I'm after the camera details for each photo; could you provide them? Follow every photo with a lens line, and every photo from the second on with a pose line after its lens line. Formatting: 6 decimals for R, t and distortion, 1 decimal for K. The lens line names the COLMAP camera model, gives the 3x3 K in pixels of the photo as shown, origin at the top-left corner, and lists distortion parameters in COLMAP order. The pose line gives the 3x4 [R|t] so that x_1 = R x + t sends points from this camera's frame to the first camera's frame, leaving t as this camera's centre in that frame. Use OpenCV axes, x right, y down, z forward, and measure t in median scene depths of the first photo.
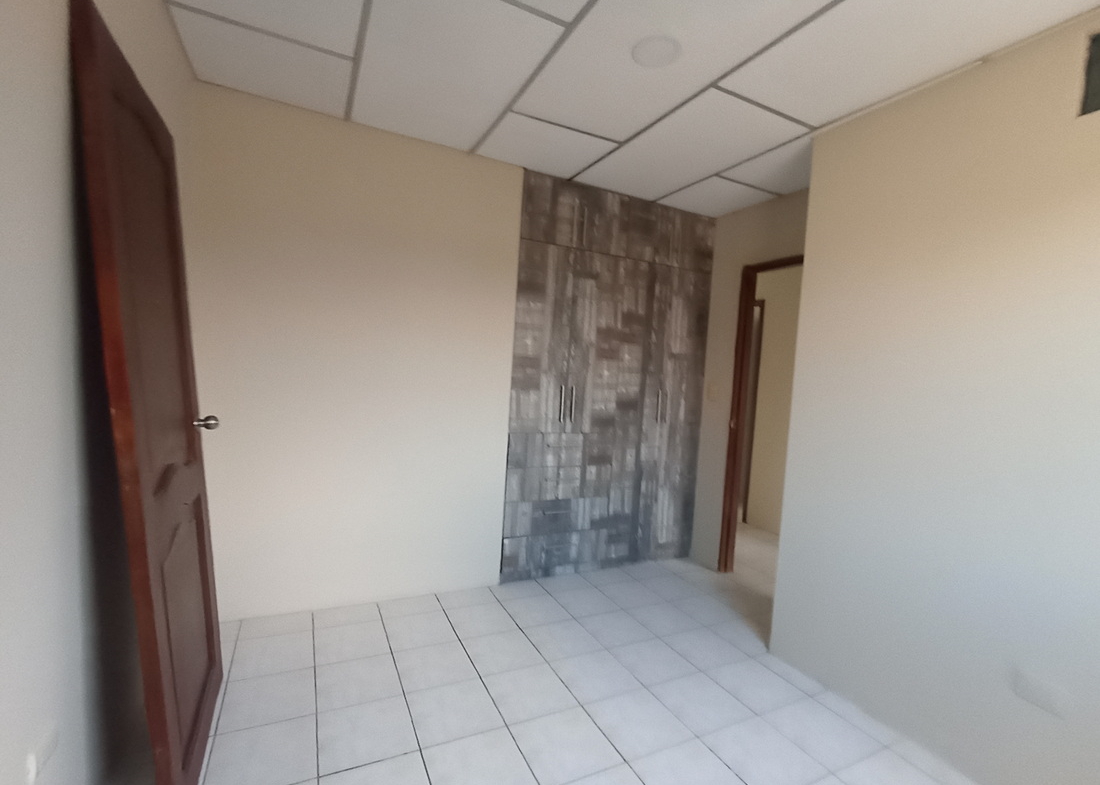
lens RADIAL K [[501.5, 0, 553.0], [0, 501.5, 395.0], [0, 0, 1]] dist [-0.002160, 0.000137]
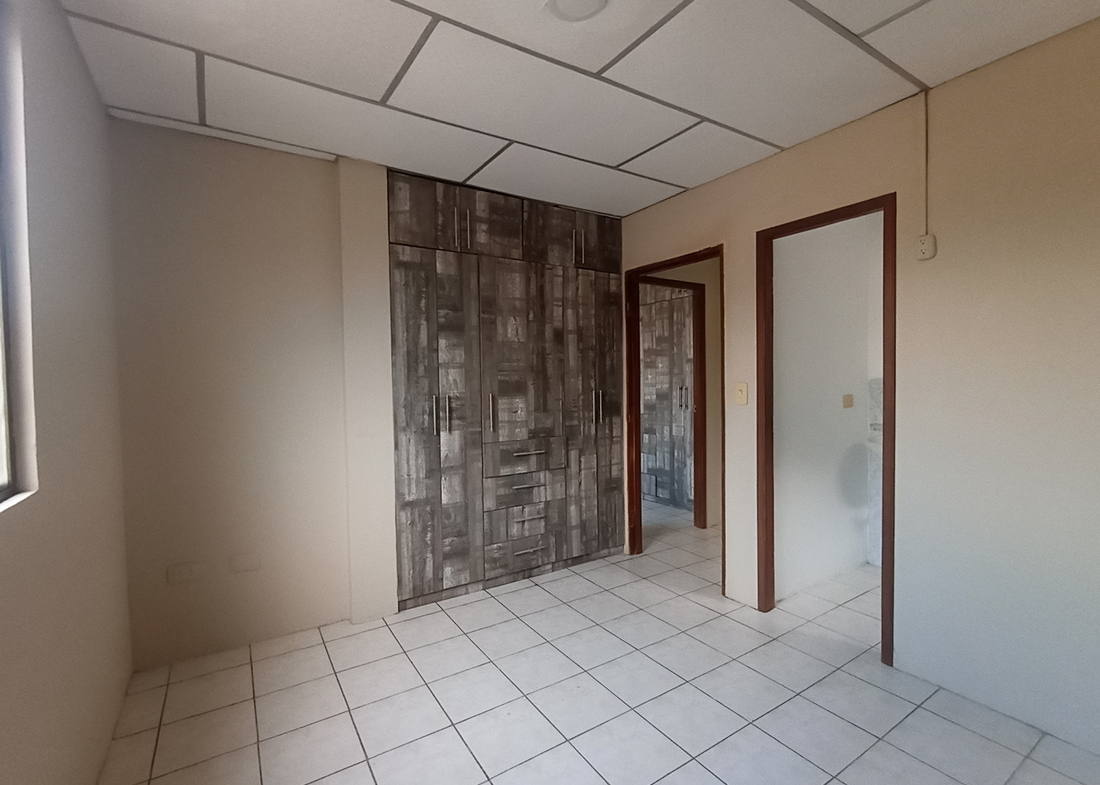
lens RADIAL K [[501.5, 0, 553.0], [0, 501.5, 395.0], [0, 0, 1]] dist [-0.002160, 0.000137]
pose [[0.114437, -0.033453, -0.992867, 1.638266], [-0.028201, 0.998921, -0.036908, 0.081511], [0.993030, 0.032224, 0.113370, 0.505197]]
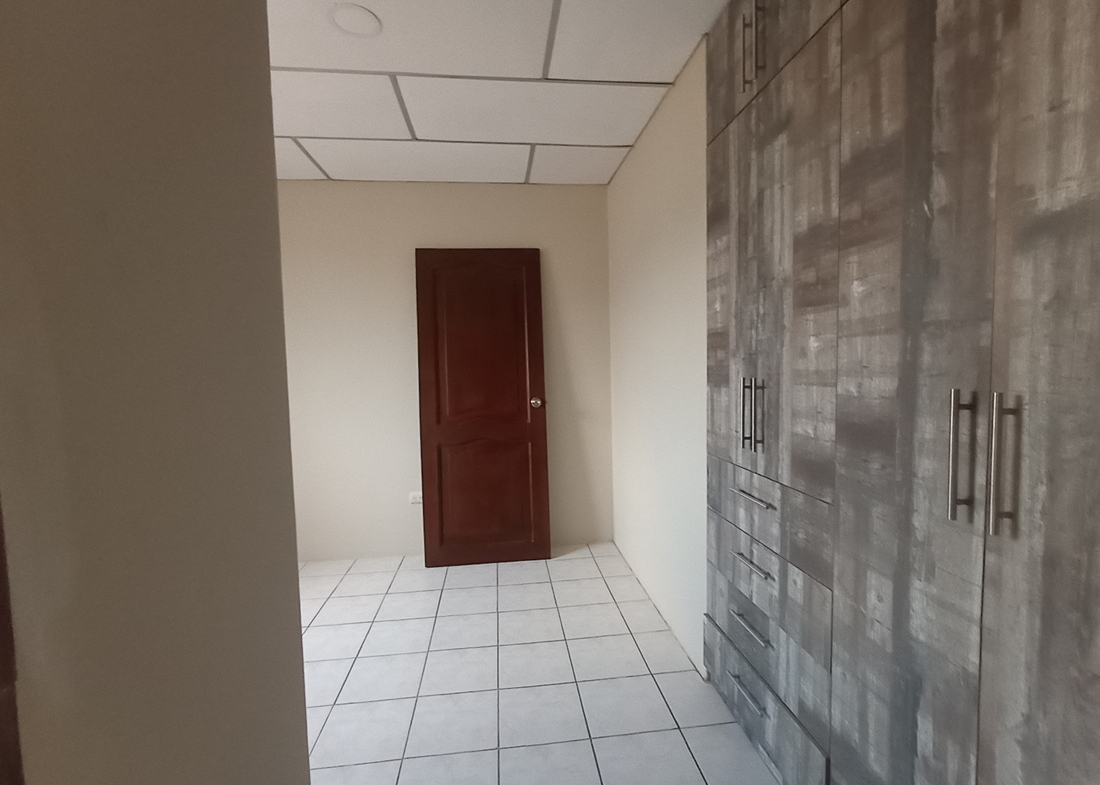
lens RADIAL K [[501.5, 0, 553.0], [0, 501.5, 395.0], [0, 0, 1]] dist [-0.002160, 0.000137]
pose [[-0.339757, 0.006385, -0.940491, 0.533123], [-0.046230, 0.998655, 0.023481, -0.003876], [0.939376, 0.051456, -0.339005, 0.930526]]
